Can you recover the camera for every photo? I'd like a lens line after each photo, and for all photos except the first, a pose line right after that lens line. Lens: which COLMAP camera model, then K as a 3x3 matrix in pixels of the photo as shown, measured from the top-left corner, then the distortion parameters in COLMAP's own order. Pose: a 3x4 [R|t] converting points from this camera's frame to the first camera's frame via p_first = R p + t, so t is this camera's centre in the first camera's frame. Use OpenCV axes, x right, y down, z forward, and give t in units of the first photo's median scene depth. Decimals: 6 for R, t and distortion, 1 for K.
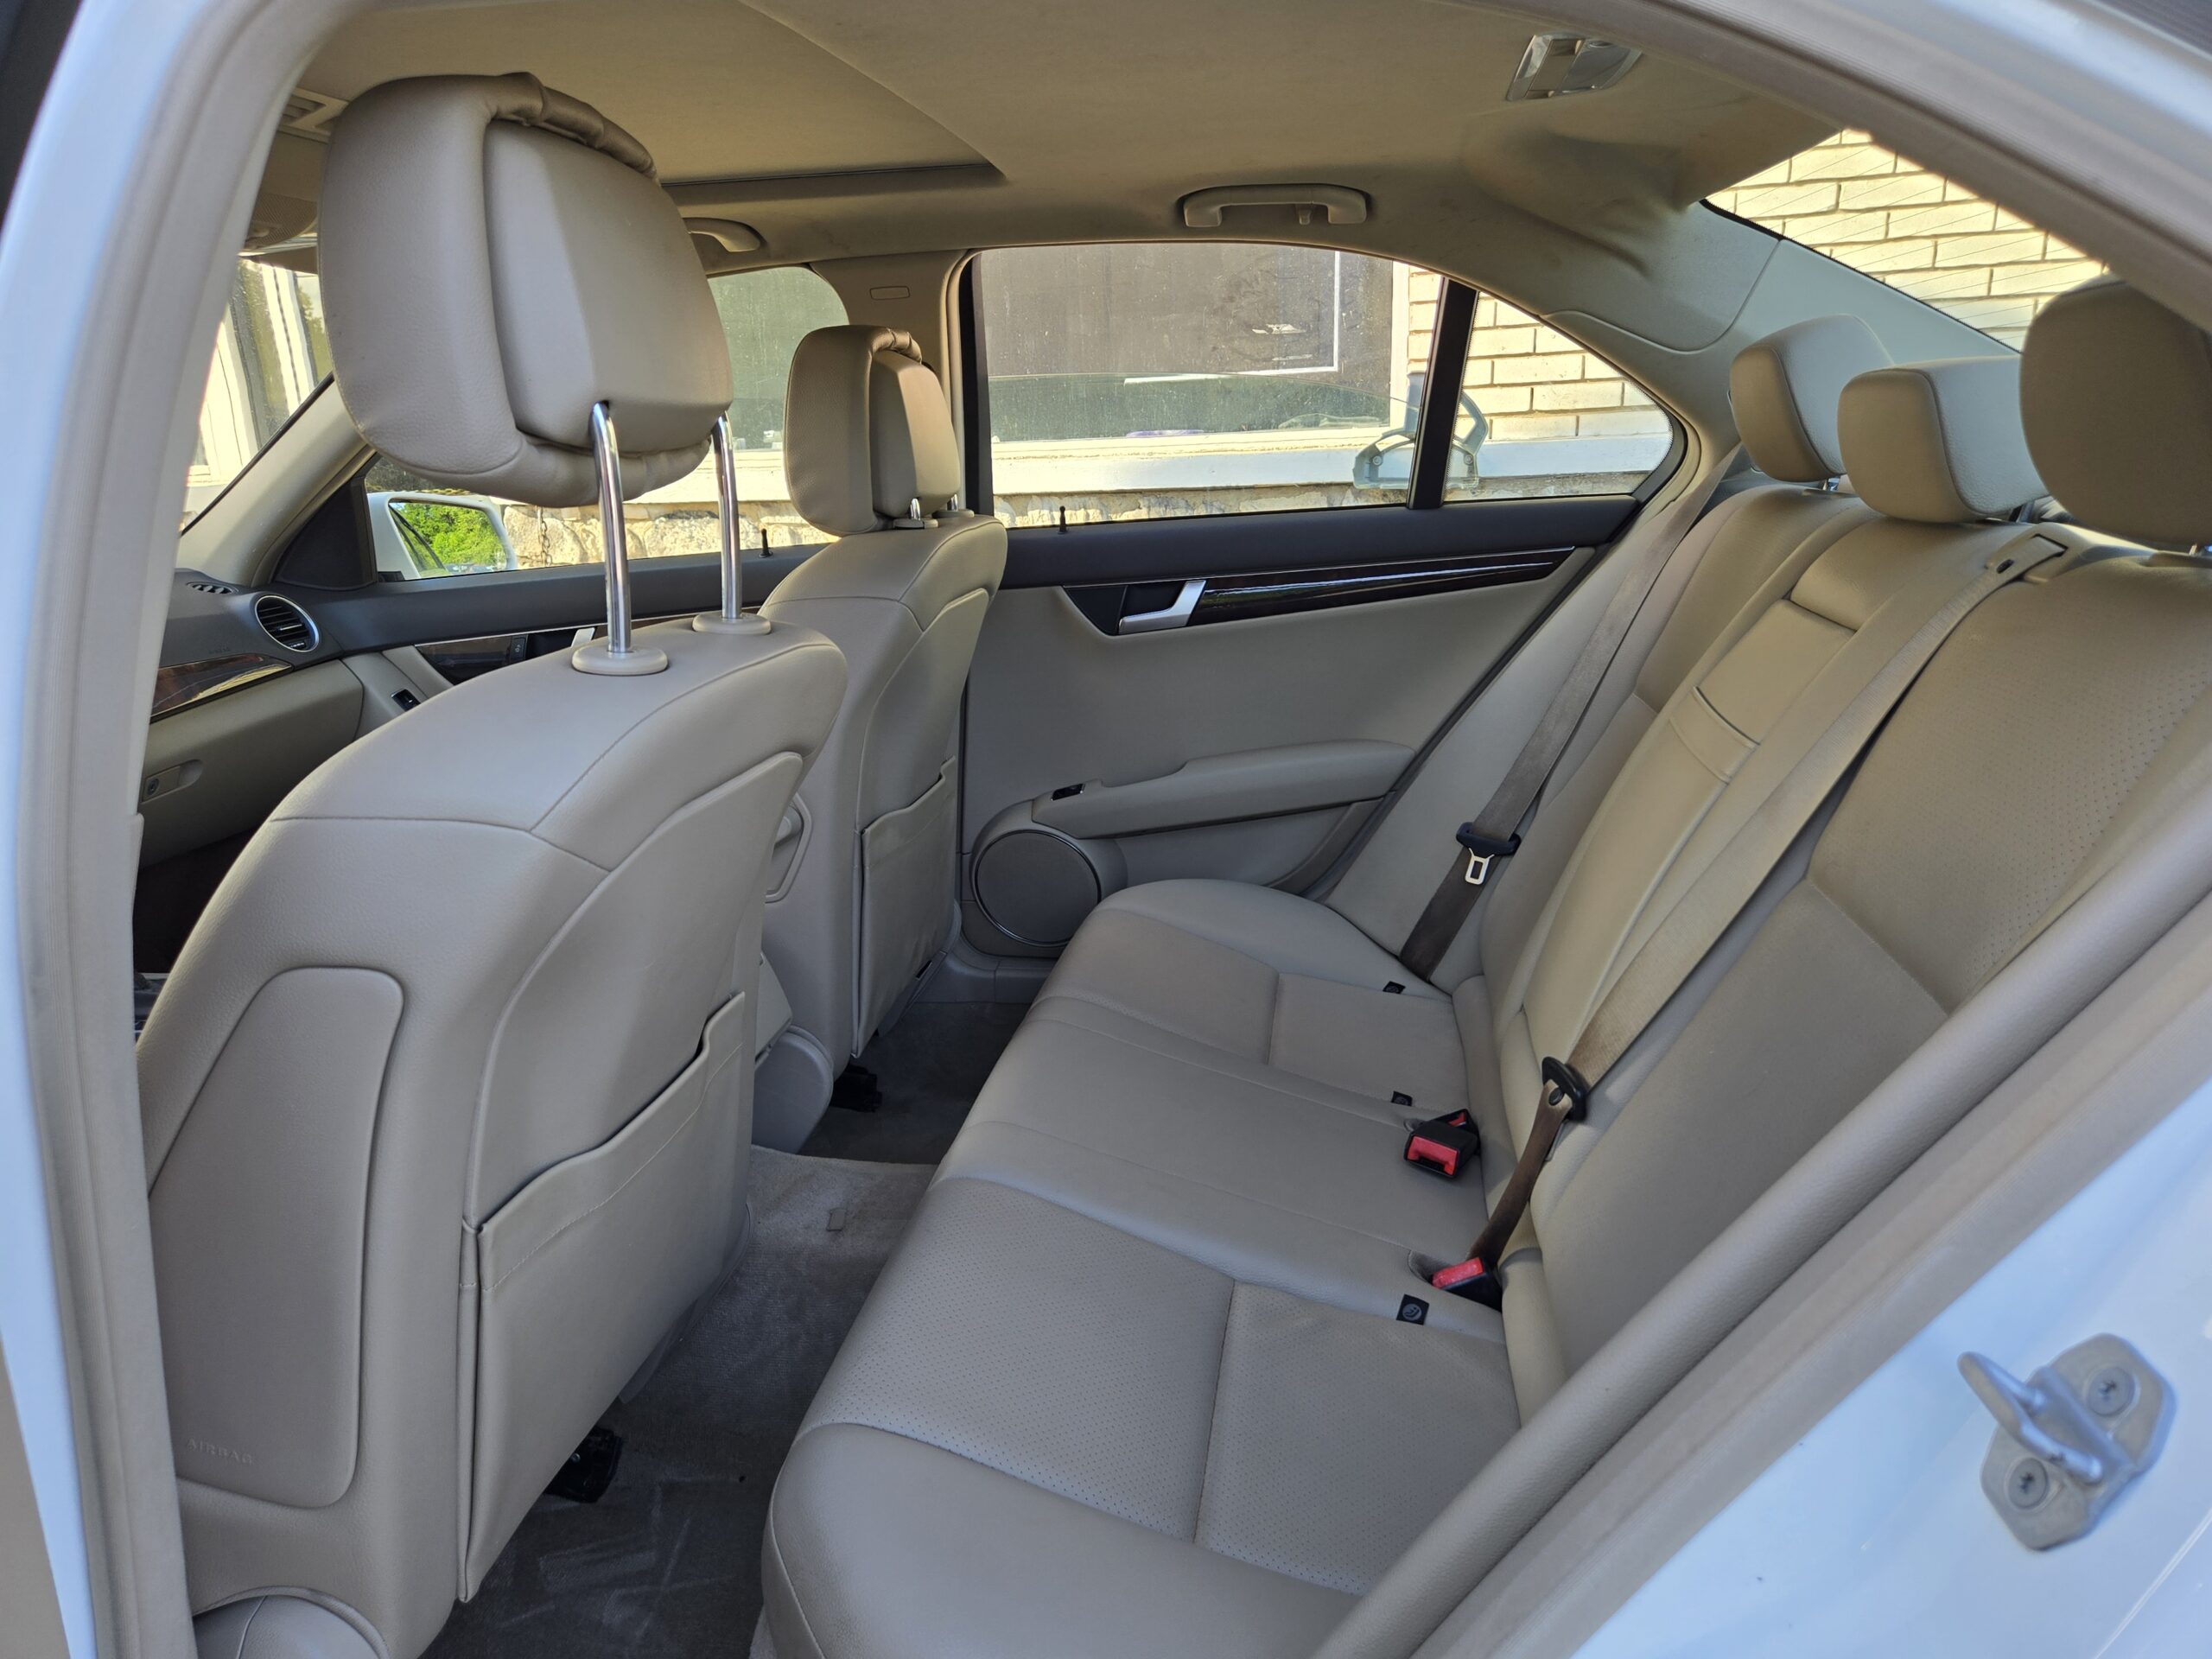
lens RADIAL K [[1470.0, 0, 1105.3], [0, 1470.0, 851.8], [0, 0, 1]] dist [0.075427, -0.064568]
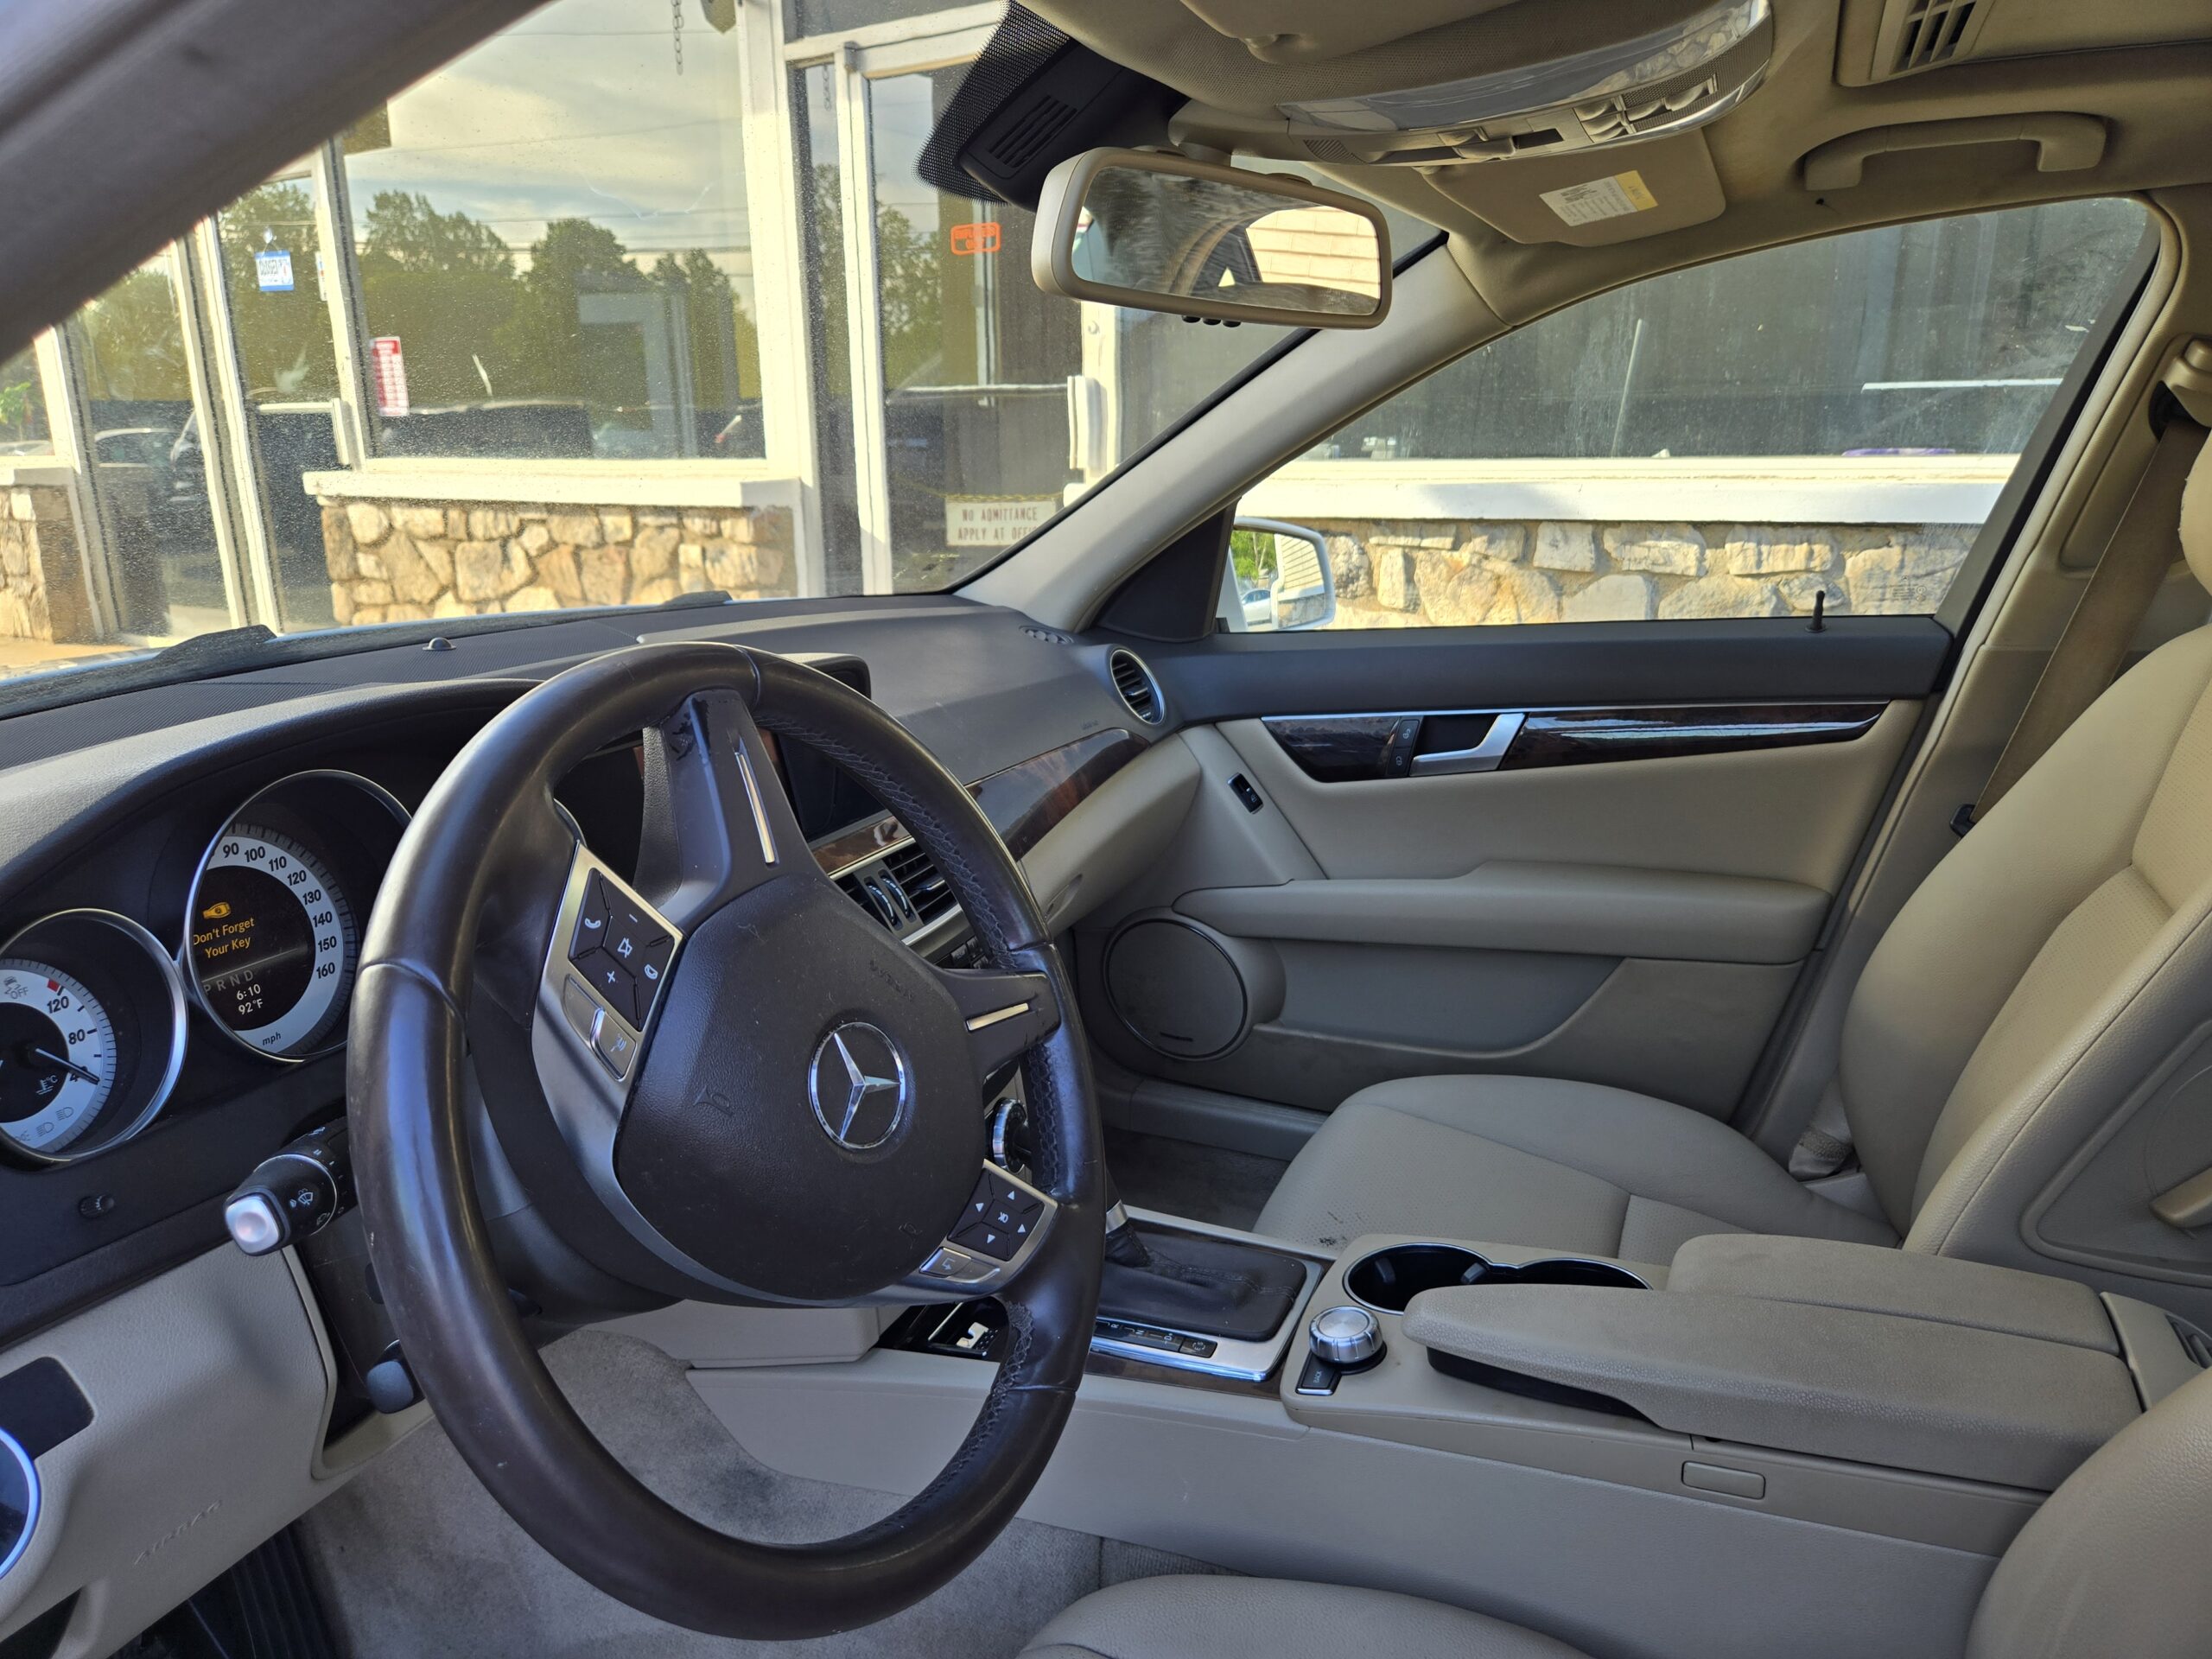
lens RADIAL K [[1485.0, 0, 1094.2], [0, 1485.0, 851.9], [0, 0, 1]] dist [0.067724, -0.064702]
pose [[0.969119, 0.095652, -0.227287, -0.446955], [-0.096748, 0.995289, 0.006341, -0.081949], [0.226822, 0.015844, 0.973807, 0.290691]]
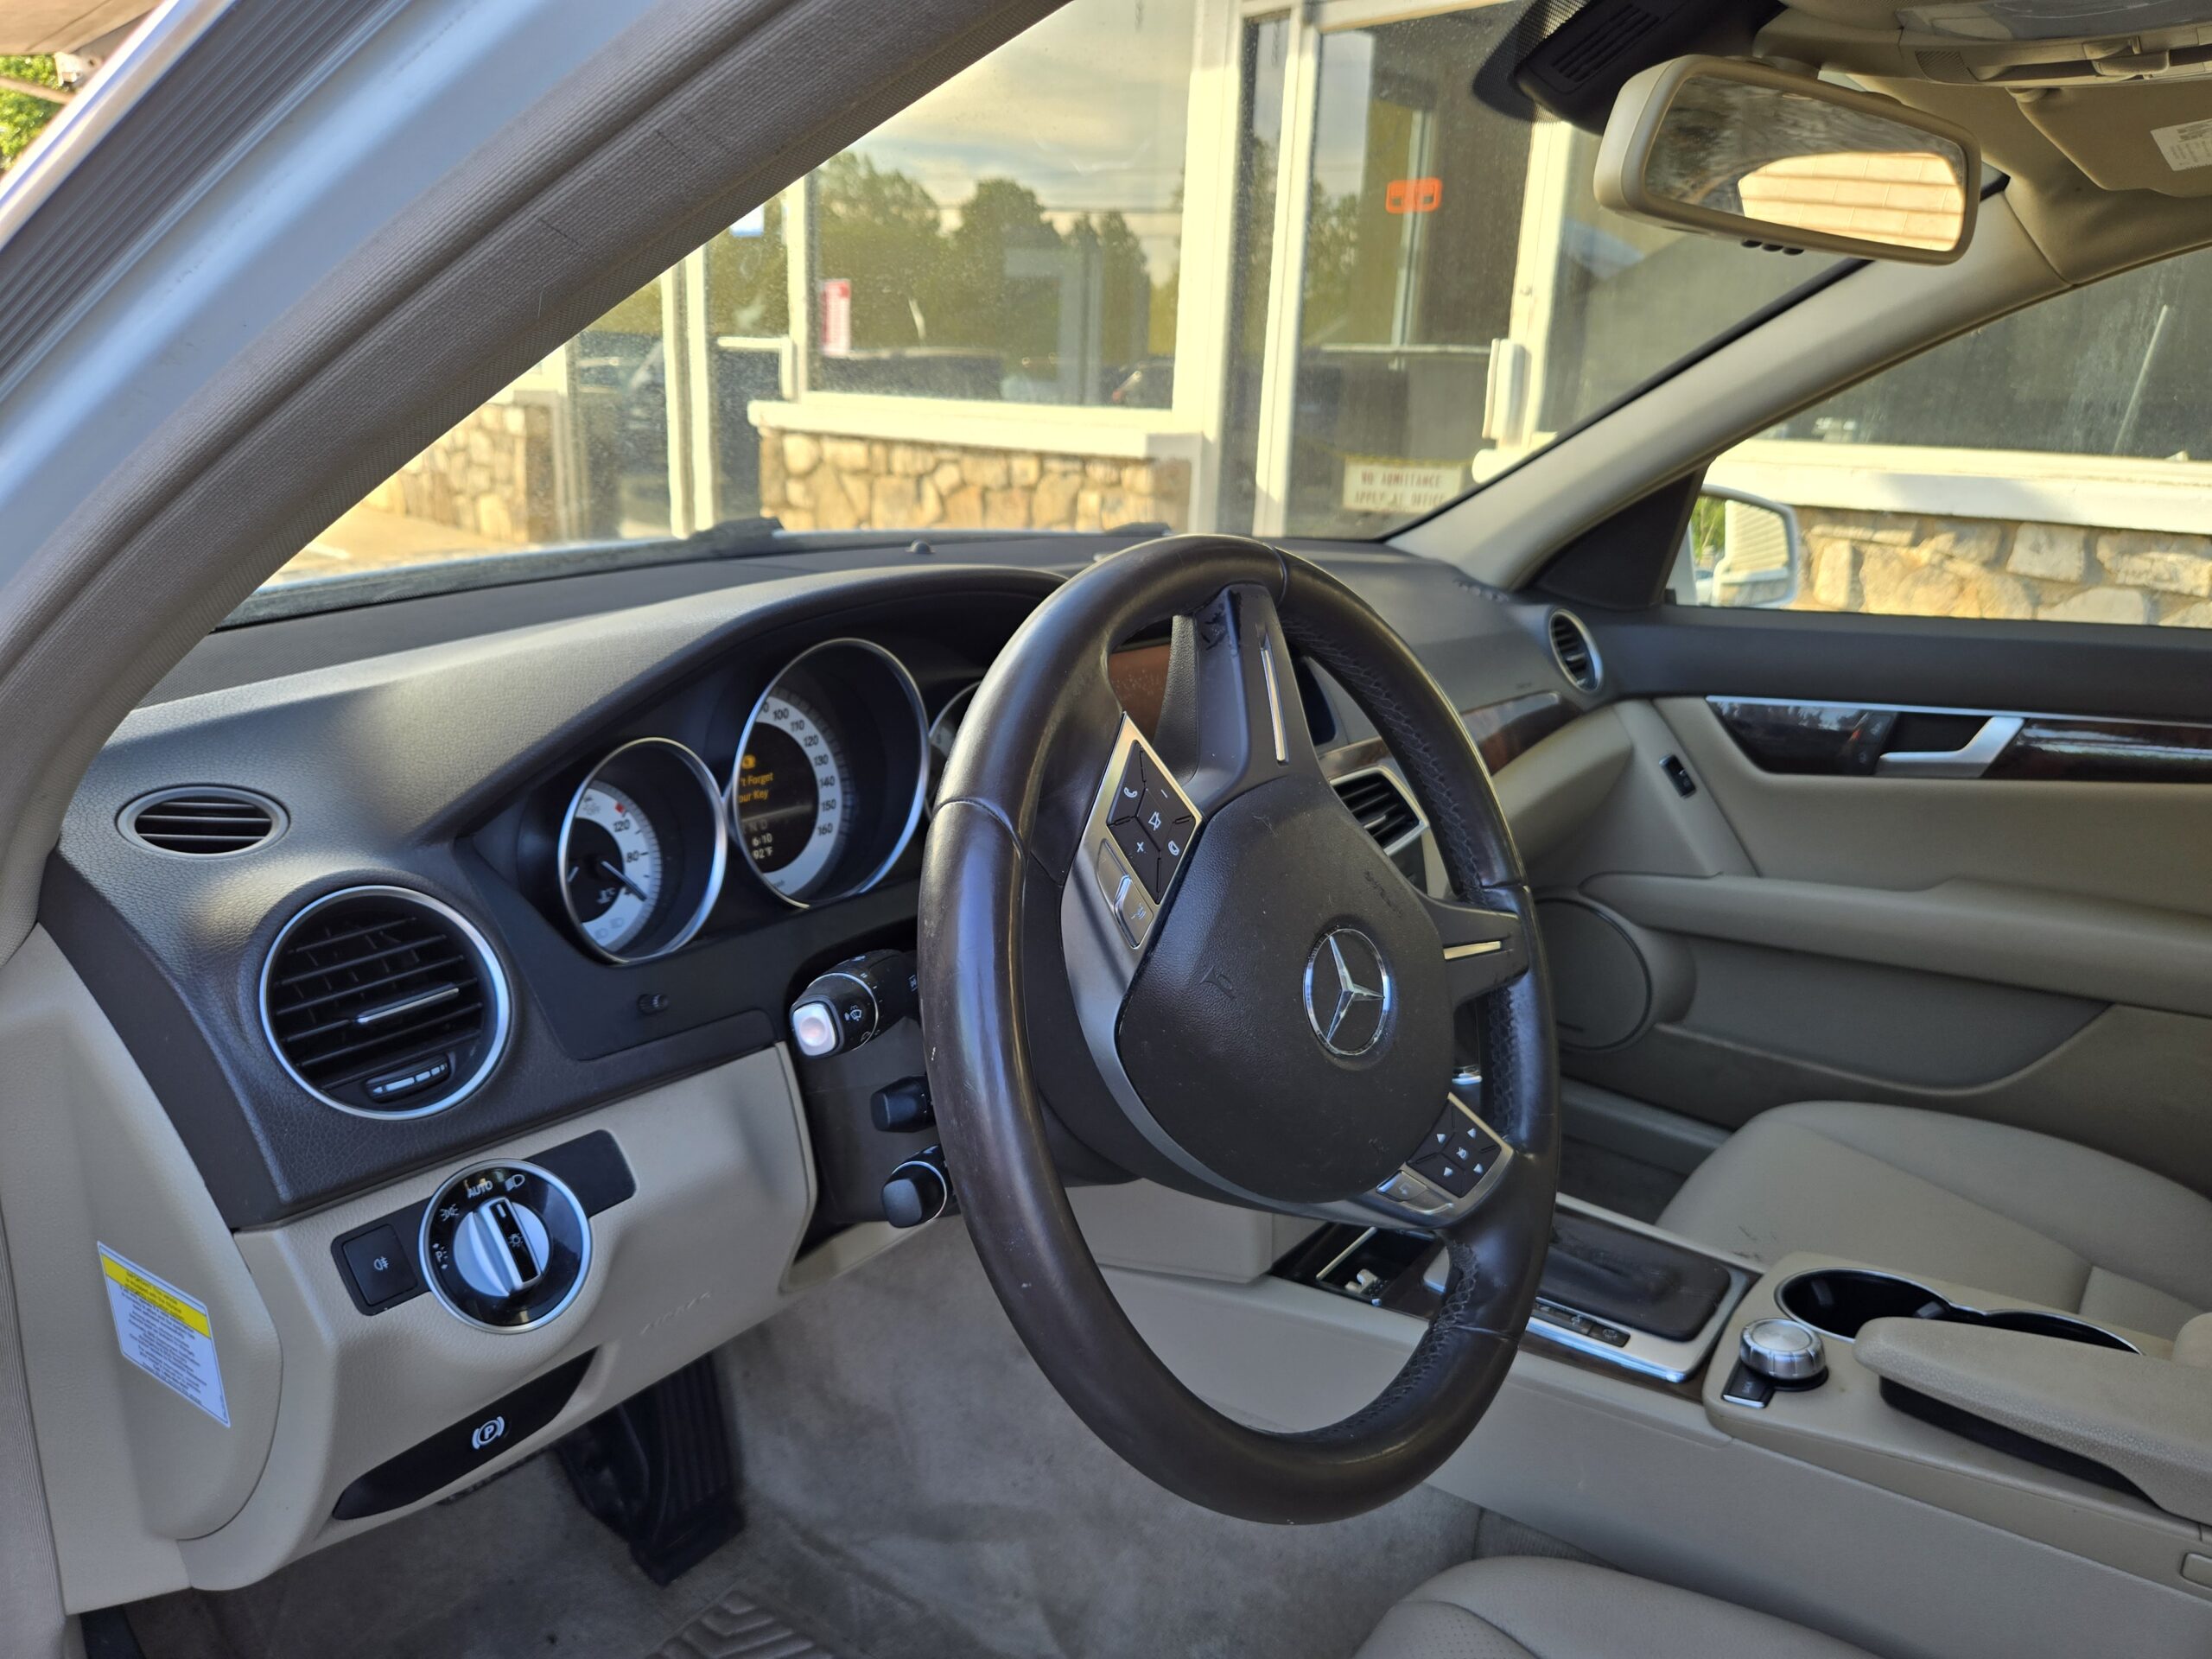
lens RADIAL K [[1500.2, 0, 1116.3], [0, 1500.2, 830.4], [0, 0, 1]] dist [0.051260, -0.054080]
pose [[0.882830, 0.203043, -0.423538, -0.479964], [-0.203983, 0.978000, 0.043664, -0.061921], [0.423086, 0.047847, 0.904826, 0.279025]]
